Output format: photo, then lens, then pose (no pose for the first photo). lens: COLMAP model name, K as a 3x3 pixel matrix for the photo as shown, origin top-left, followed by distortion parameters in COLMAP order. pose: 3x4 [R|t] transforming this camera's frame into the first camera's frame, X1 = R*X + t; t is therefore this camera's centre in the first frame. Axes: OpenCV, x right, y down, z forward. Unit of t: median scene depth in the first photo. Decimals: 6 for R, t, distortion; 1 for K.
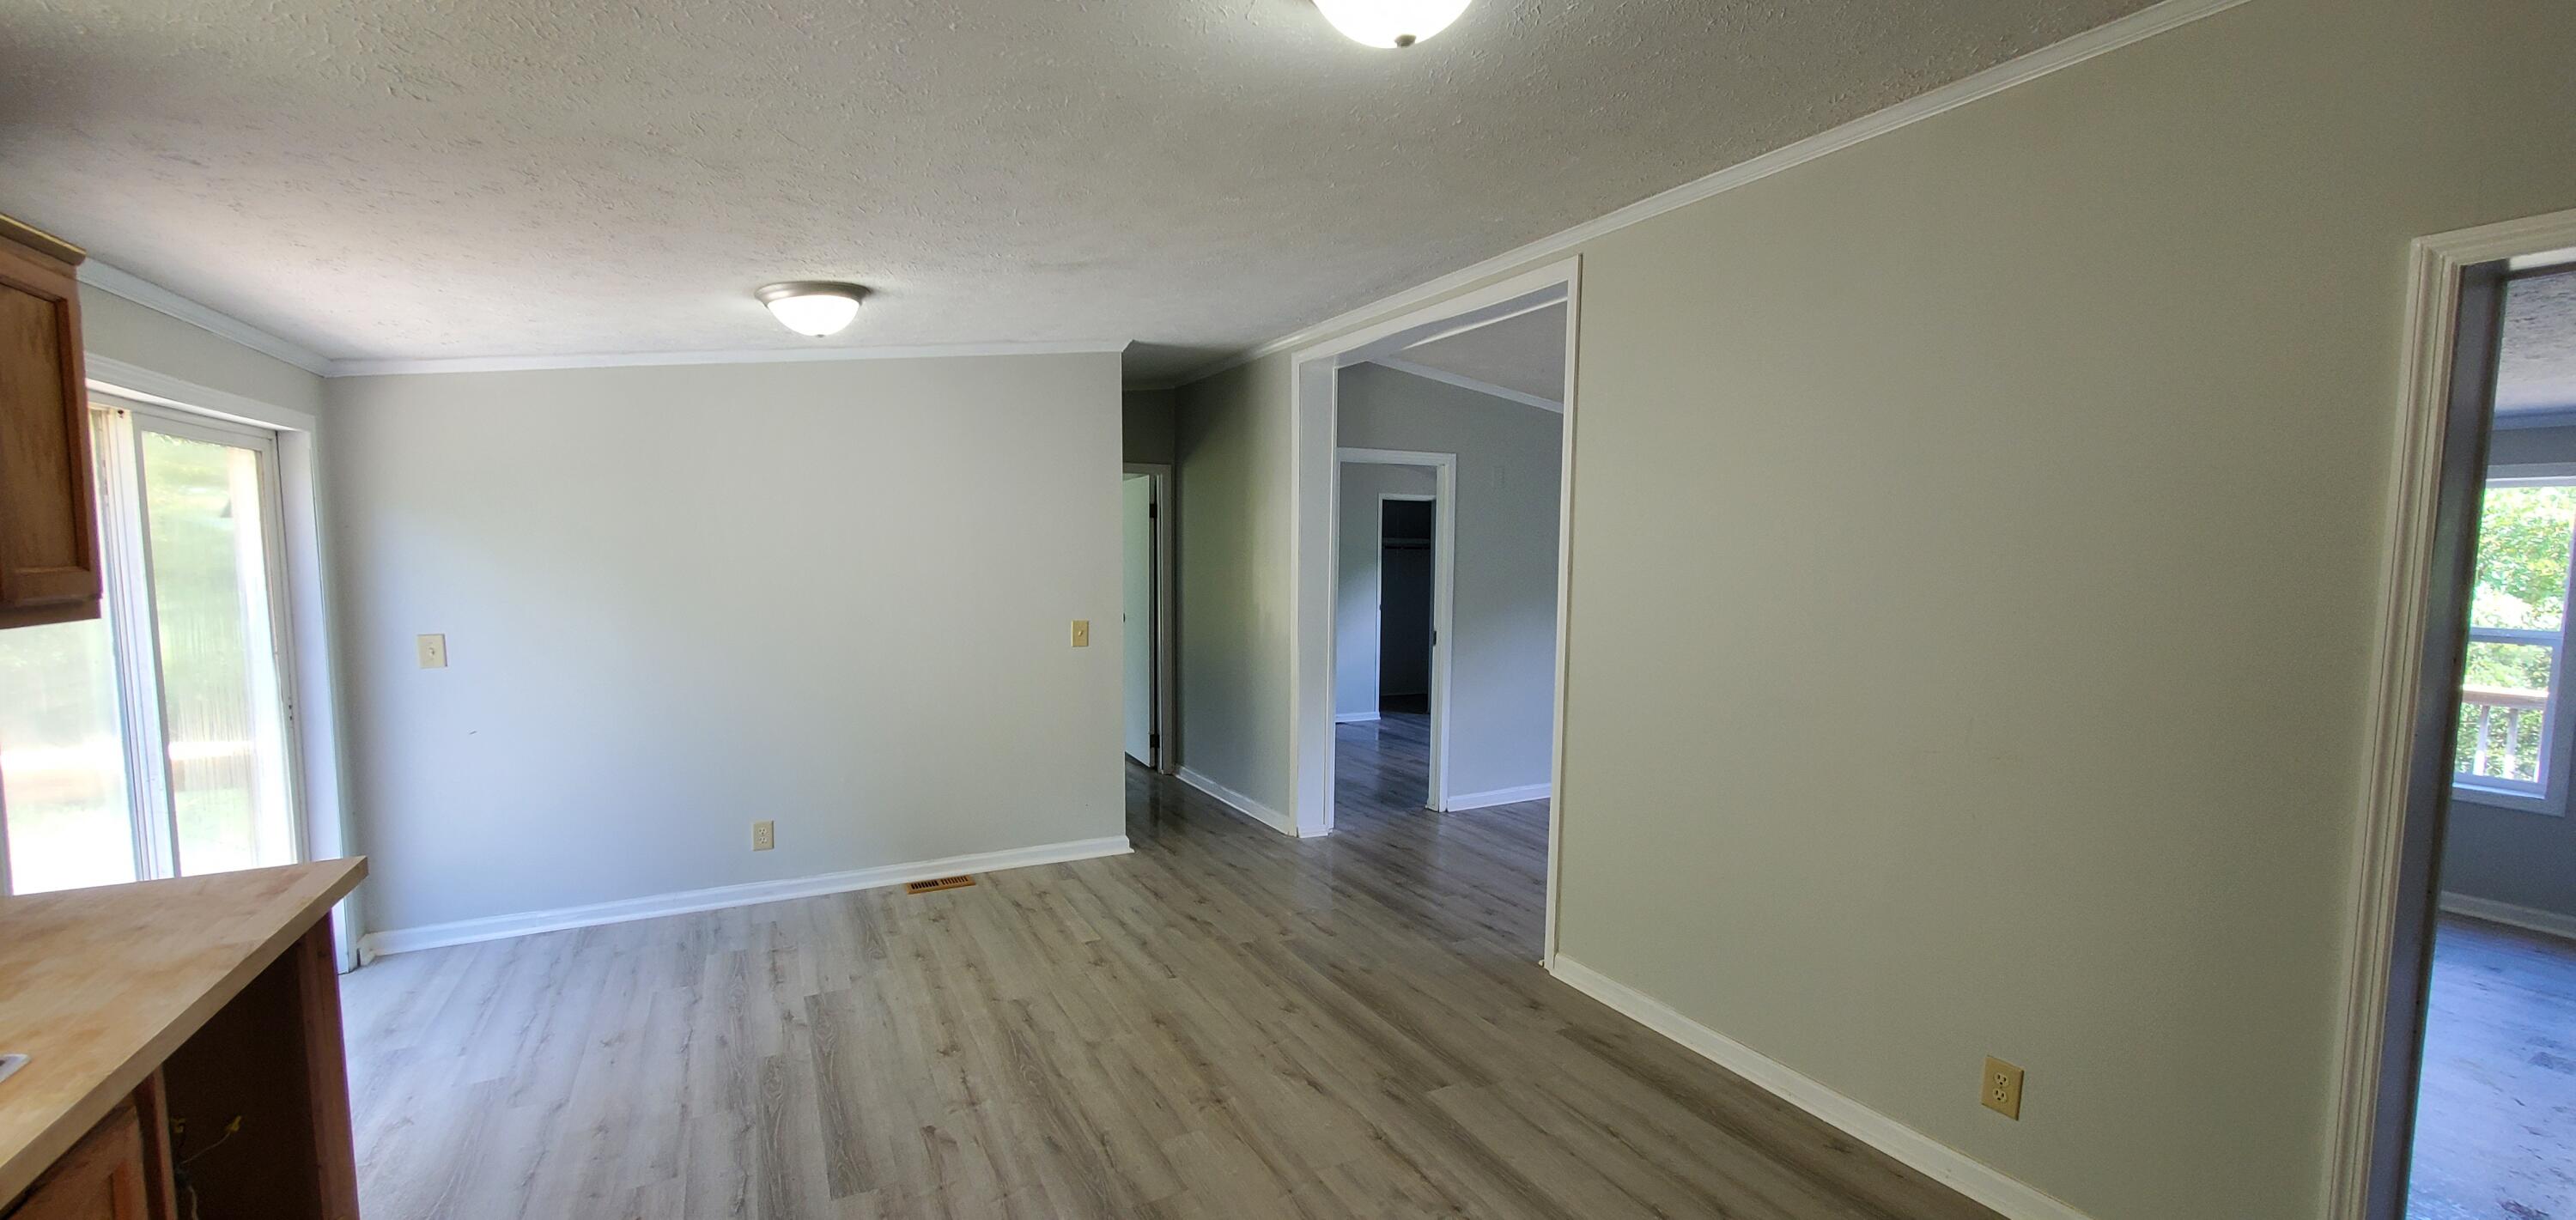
lens RADIAL K [[1016.9, 0, 1283.9], [0, 1016.9, 654.5], [0, 0, 1]] dist [0.000323, -0.000020]
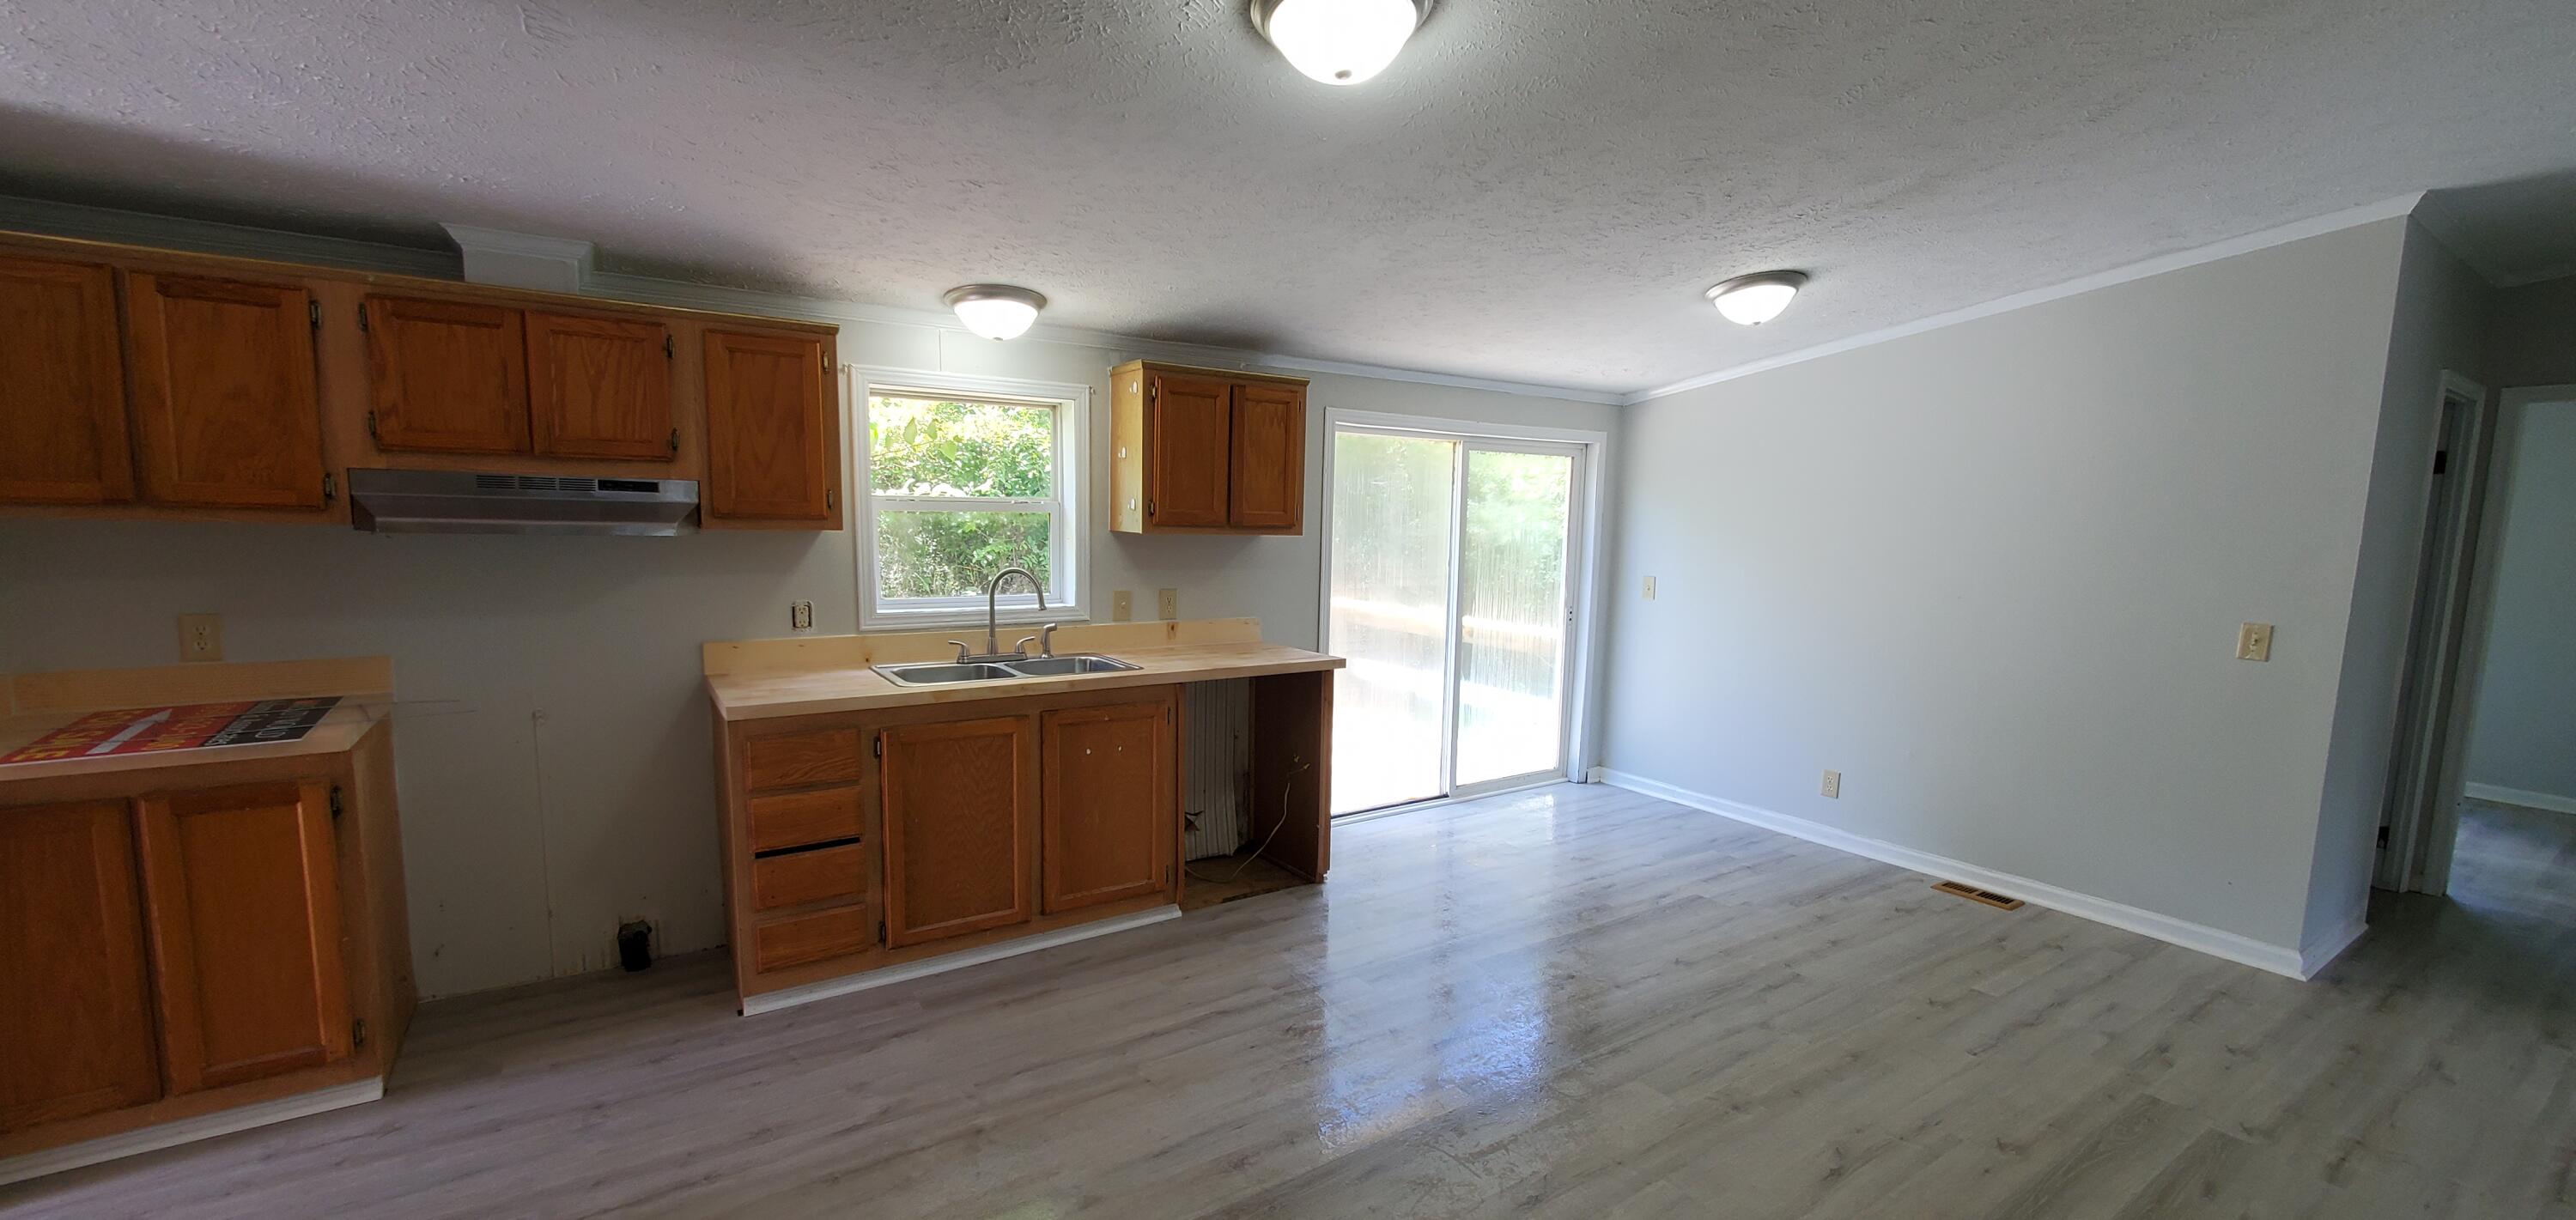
lens RADIAL K [[1032.9, 0, 1290.7], [0, 1032.9, 637.2], [0, 0, 1]] dist [0.000081, -0.000079]
pose [[0.100064, 0.113351, -0.988503, 0.583568], [-0.121328, 0.987466, 0.100950, -0.019989], [0.987556, 0.109831, 0.112562, 0.341525]]
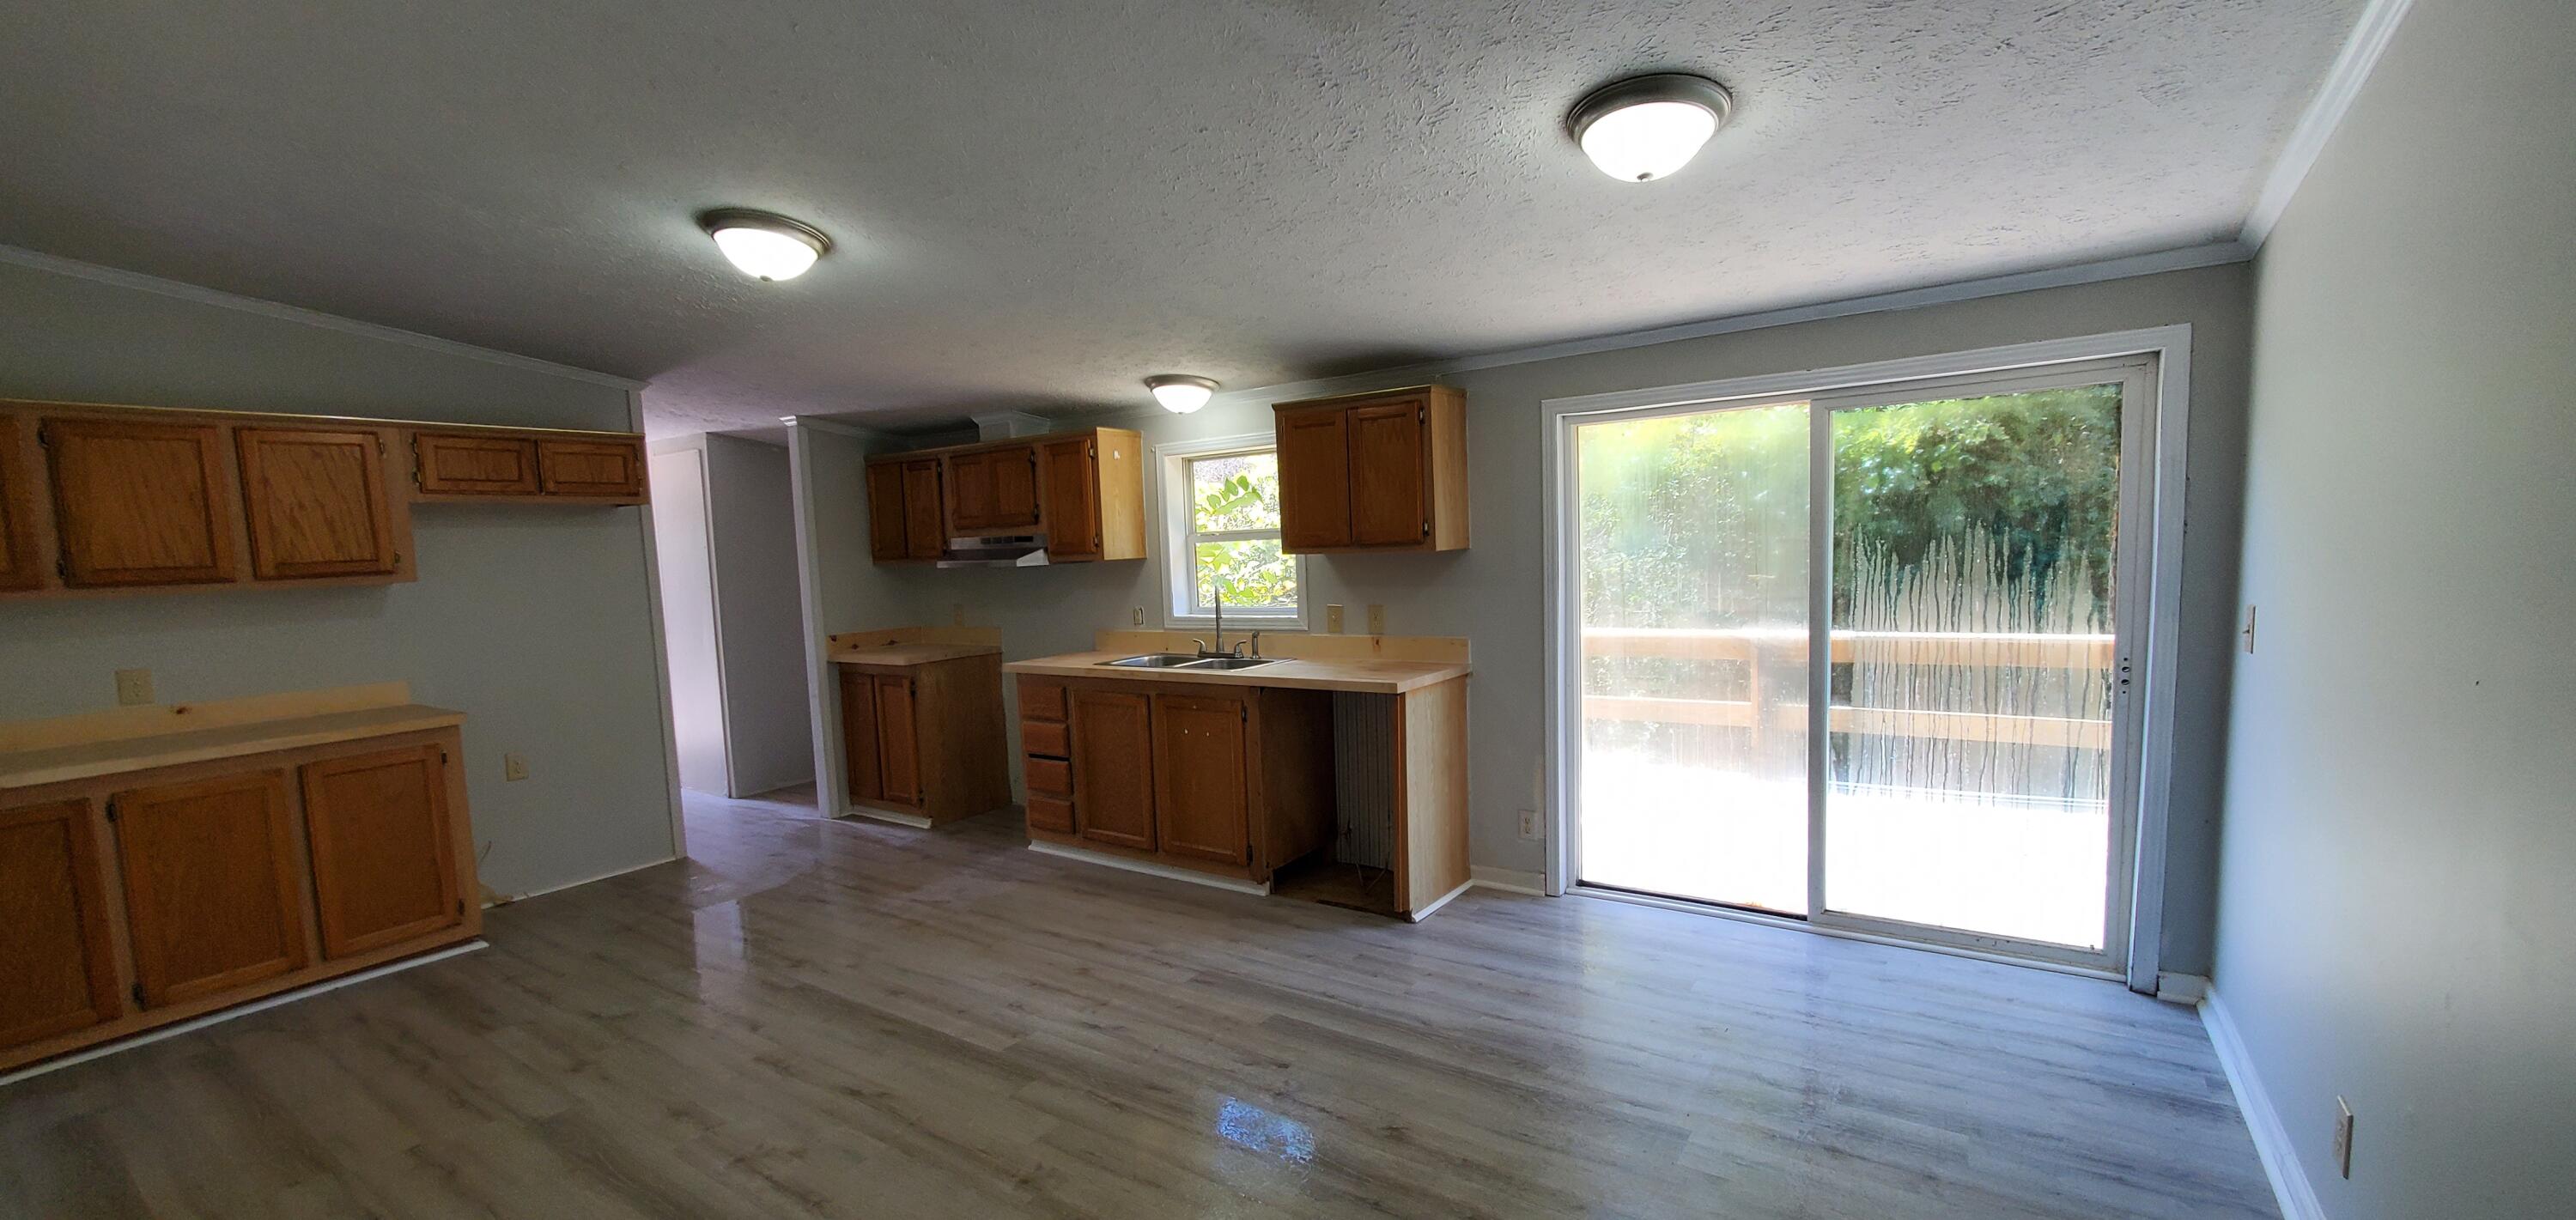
lens RADIAL K [[1016.9, 0, 1283.9], [0, 1016.9, 654.5], [0, 0, 1]] dist [0.000323, -0.000020]
pose [[-0.887594, 0.074980, -0.454484, 0.070322], [-0.015661, 0.981180, 0.192459, -0.111051], [0.460361, 0.177943, -0.869715, 1.319796]]
